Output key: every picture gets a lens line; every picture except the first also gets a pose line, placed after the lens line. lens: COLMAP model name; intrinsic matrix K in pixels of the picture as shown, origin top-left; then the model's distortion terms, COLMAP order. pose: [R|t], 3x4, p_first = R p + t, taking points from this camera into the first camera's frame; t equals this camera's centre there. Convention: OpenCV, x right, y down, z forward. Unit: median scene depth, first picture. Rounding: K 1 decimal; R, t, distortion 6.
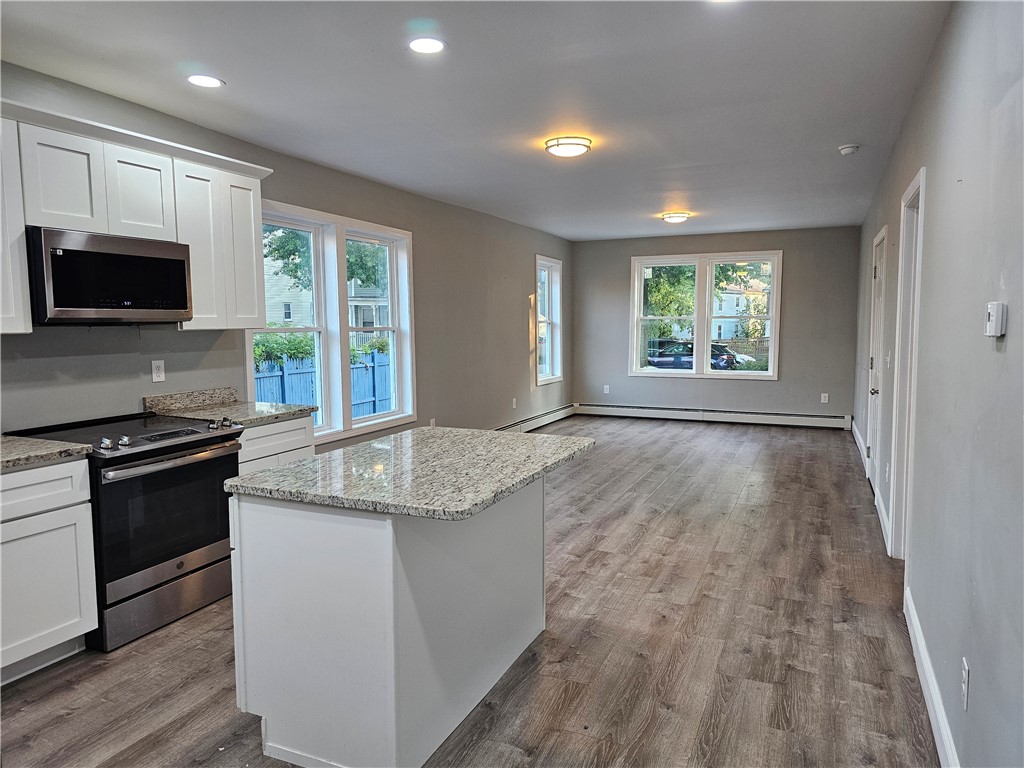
lens RADIAL K [[686.7, 0, 512.0], [0, 686.7, 384.0], [0, 0, 1]] dist [0.039754, -0.054115]
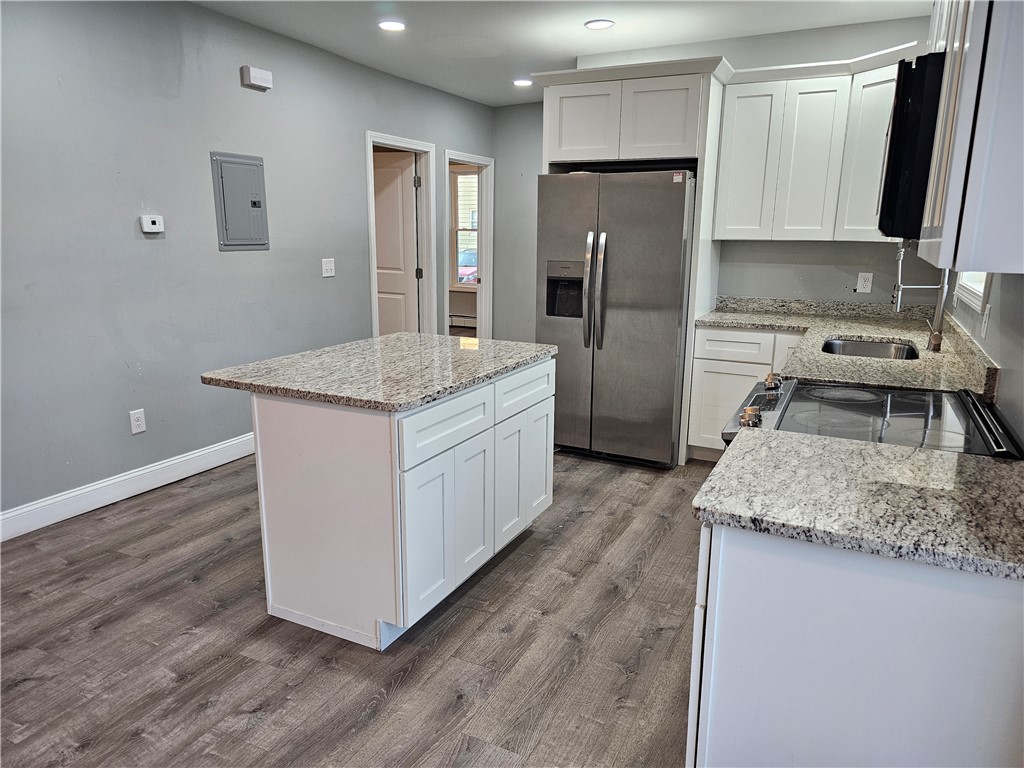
lens RADIAL K [[692.3, 0, 524.5], [0, 692.3, 393.0], [0, 0, 1]] dist [0.056074, -0.050767]
pose [[-0.999678, -0.012091, 0.022294, -0.104608], [-0.004236, 0.946290, 0.323290, -0.062529], [-0.025006, 0.323092, -0.946037, 0.651133]]
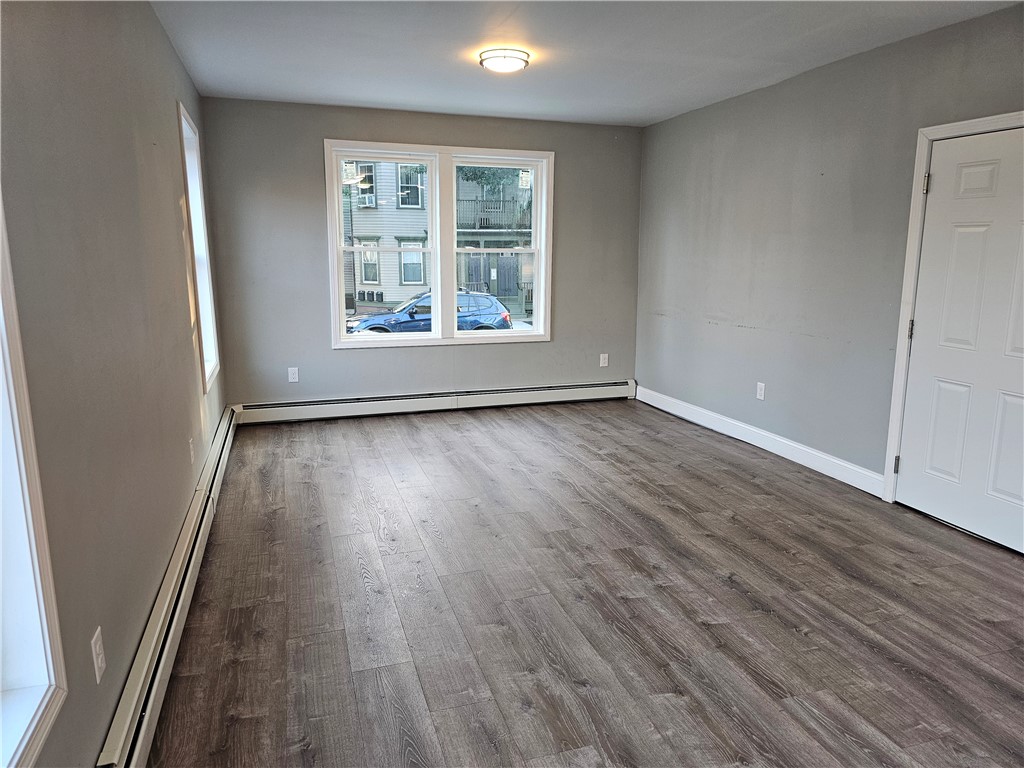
lens RADIAL K [[682.9, 0, 517.9], [0, 682.9, 375.9], [0, 0, 1]] dist [0.052863, -0.052701]
pose [[0.736522, -0.117030, 0.666213, -0.131897], [0.052996, 0.991875, 0.115648, -0.059510], [-0.674334, -0.049871, 0.736740, 0.561387]]
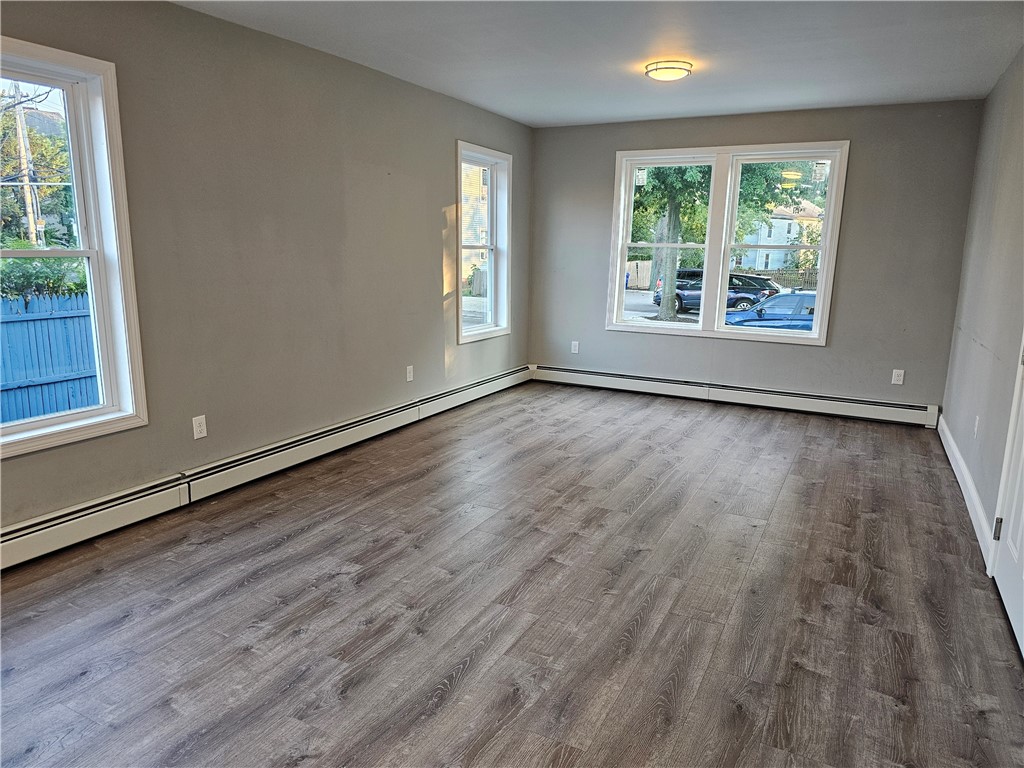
lens RADIAL K [[692.4, 0, 512.0], [0, 692.4, 384.0], [0, 0, 1]] dist [0.070376, -0.094867]
pose [[0.998141, 0.034077, -0.050524, 0.137729], [-0.028462, 0.993747, 0.107969, -0.036775], [0.053887, -0.106330, 0.992870, 0.359940]]
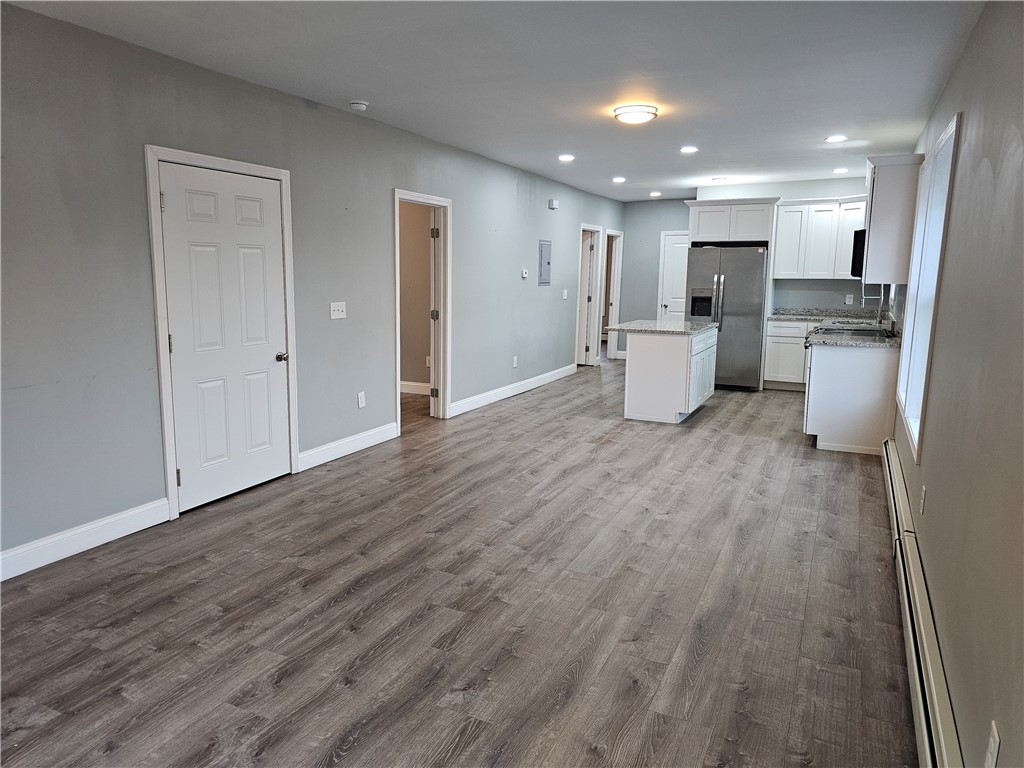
lens RADIAL K [[692.4, 0, 512.0], [0, 692.4, 384.0], [0, 0, 1]] dist [0.070376, -0.094867]
pose [[-0.999547, -0.009301, 0.028627, 0.130537], [-0.001694, 0.966936, 0.255015, -0.117840], [-0.030052, 0.254851, -0.966513, 1.190315]]
